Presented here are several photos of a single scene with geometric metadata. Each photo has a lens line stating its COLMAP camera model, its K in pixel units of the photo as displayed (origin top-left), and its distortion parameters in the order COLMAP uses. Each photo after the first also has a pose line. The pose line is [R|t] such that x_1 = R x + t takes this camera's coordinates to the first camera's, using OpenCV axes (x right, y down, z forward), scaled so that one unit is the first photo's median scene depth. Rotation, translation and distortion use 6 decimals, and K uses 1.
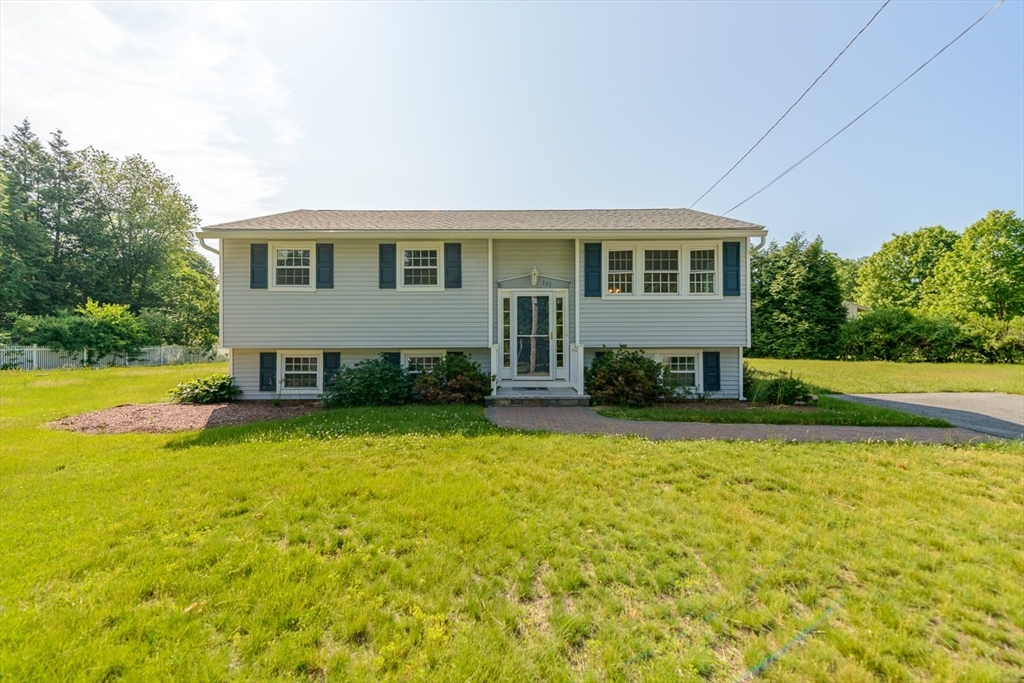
lens RADIAL K [[408.0, 0, 512.0], [0, 408.0, 341.5], [0, 0, 1]] dist [0.001282, -0.000250]
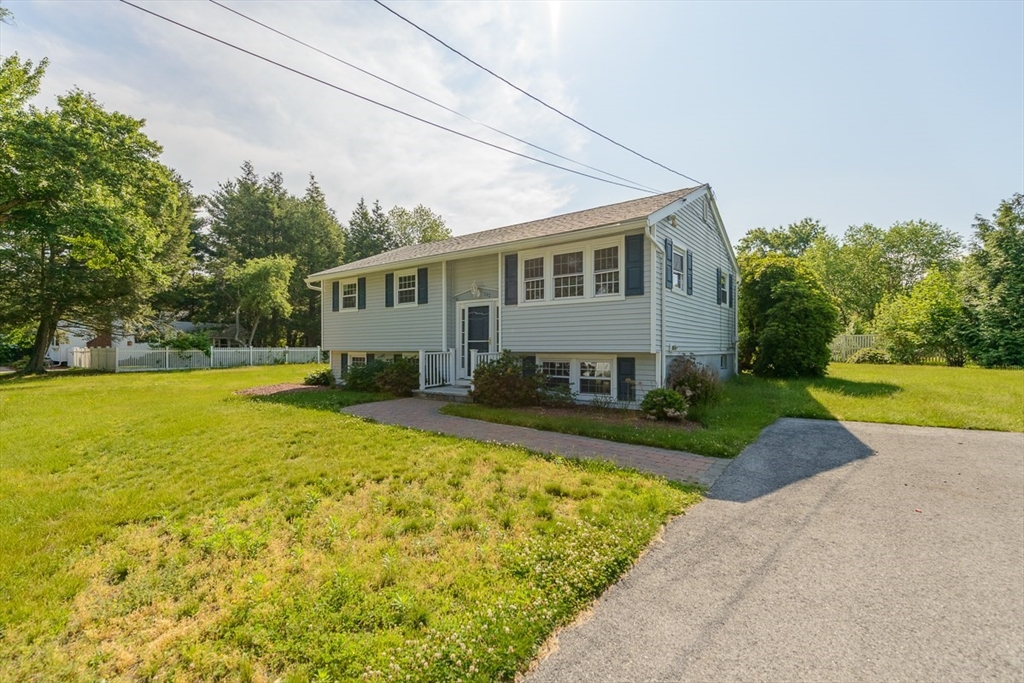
lens RADIAL K [[434.8, 0, 512.0], [0, 434.8, 341.5], [0, 0, 1]] dist [0.000880, -0.000075]
pose [[0.808624, -0.005329, -0.588302, 0.867135], [0.005651, 0.999983, -0.001292, -0.010542], [0.588299, -0.002280, 0.808640, 0.071253]]
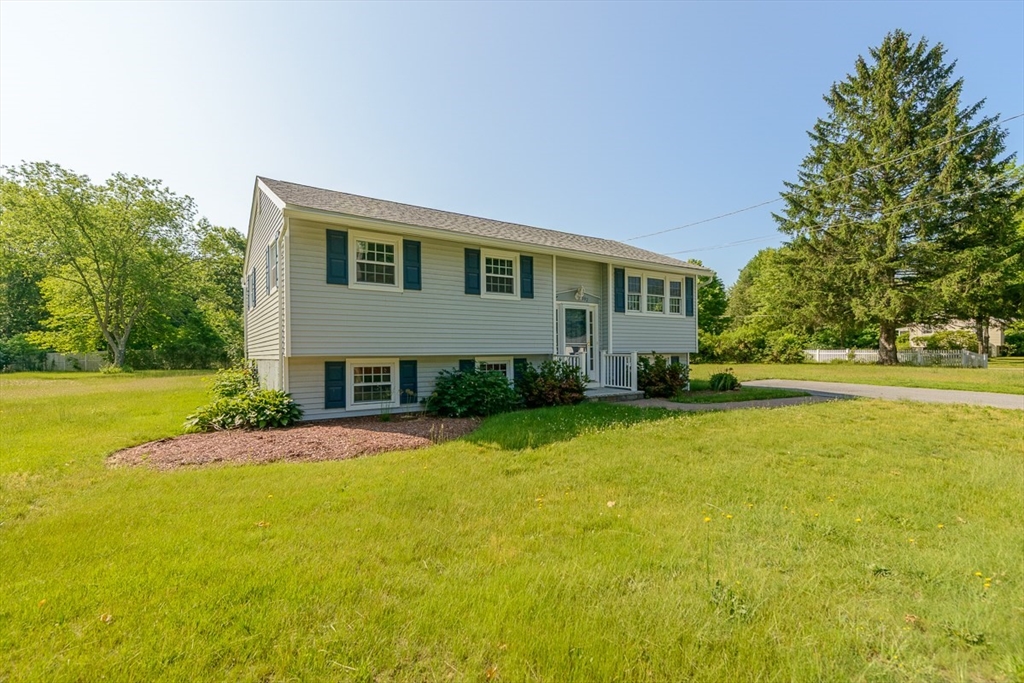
lens RADIAL K [[476.1, 0, 513.3], [0, 476.1, 350.5], [0, 0, 1]] dist [-0.000289, -0.000429]
pose [[0.824558, -0.000669, 0.565777, -0.868504], [-0.001335, 0.999994, 0.003129, 0.001095], [-0.565776, -0.003335, 0.824552, -0.000326]]
